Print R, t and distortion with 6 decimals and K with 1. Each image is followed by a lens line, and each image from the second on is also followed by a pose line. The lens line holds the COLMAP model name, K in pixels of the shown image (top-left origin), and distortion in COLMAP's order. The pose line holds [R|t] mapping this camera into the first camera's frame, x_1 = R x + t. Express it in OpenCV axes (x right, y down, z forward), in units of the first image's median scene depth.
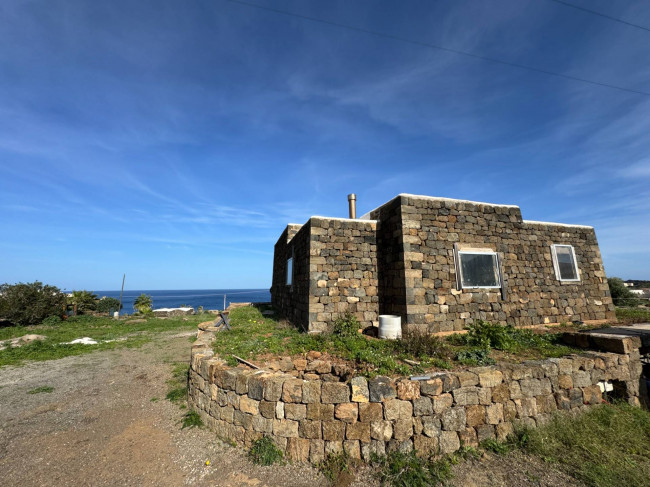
lens RADIAL K [[259.5, 0, 325.0], [0, 259.5, 243.5], [0, 0, 1]] dist [-0.001788, -0.000190]
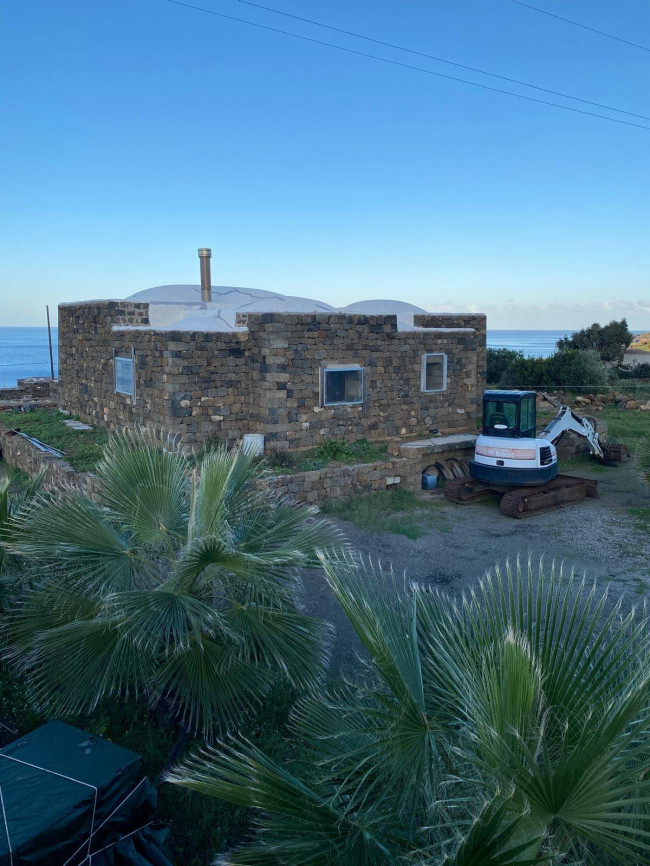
lens RADIAL K [[604.6, 0, 329.2], [0, 604.6, 442.9], [0, 0, 1]] dist [0.094417, -0.142971]
pose [[0.937497, -0.039070, 0.345793, -0.285287], [-0.079078, 0.943763, 0.321025, -0.455722], [-0.338890, -0.328305, 0.881686, -1.159414]]
